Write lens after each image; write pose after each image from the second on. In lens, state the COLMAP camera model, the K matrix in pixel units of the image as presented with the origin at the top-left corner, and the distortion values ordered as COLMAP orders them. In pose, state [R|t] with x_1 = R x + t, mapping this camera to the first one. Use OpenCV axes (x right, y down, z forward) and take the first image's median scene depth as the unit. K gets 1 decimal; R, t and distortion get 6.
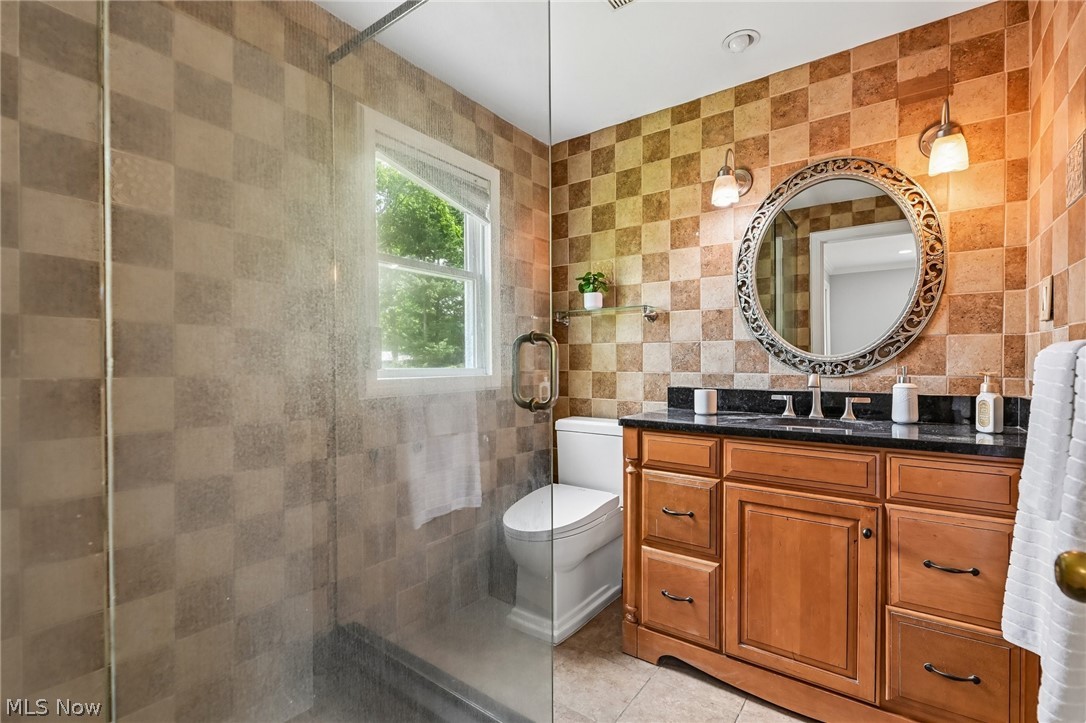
lens RADIAL K [[484.8, 0, 547.2], [0, 484.8, 366.1], [0, 0, 1]] dist [0.000212, -0.001813]
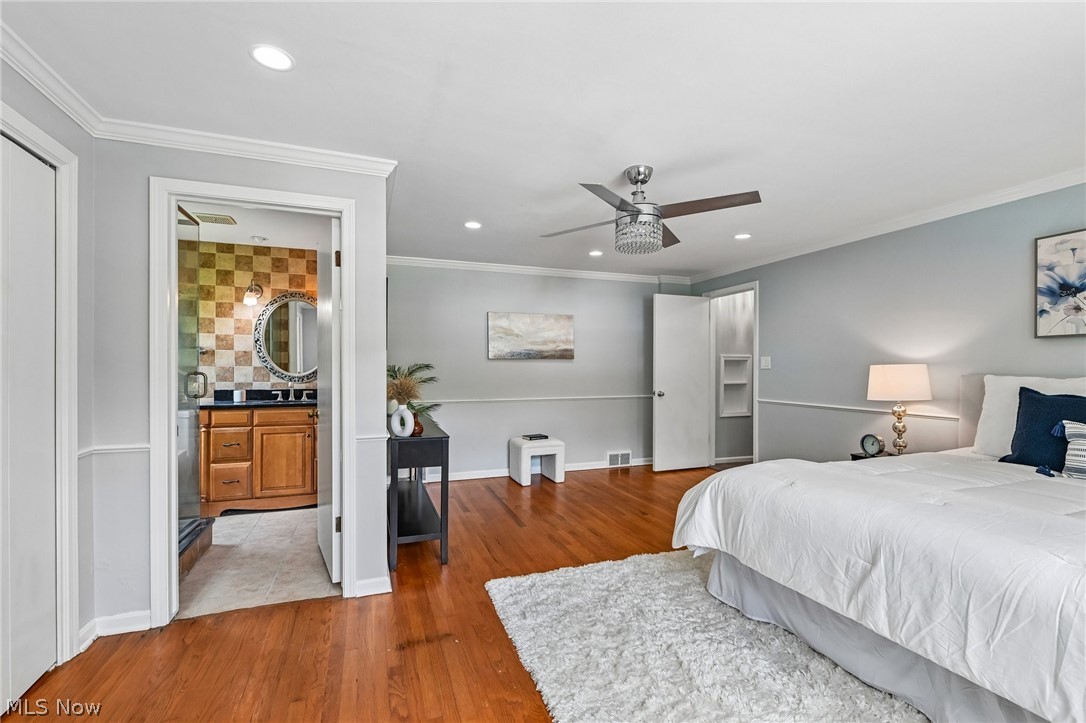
lens RADIAL K [[484.8, 0, 546.7], [0, 484.8, 366.1], [0, 0, 1]] dist [0.000212, -0.001813]
pose [[0.549894, 0.001756, 0.835233, -0.689475], [0.000867, 0.999996, -0.002673, -0.049039], [-0.835234, 0.002194, 0.549890, -1.254777]]
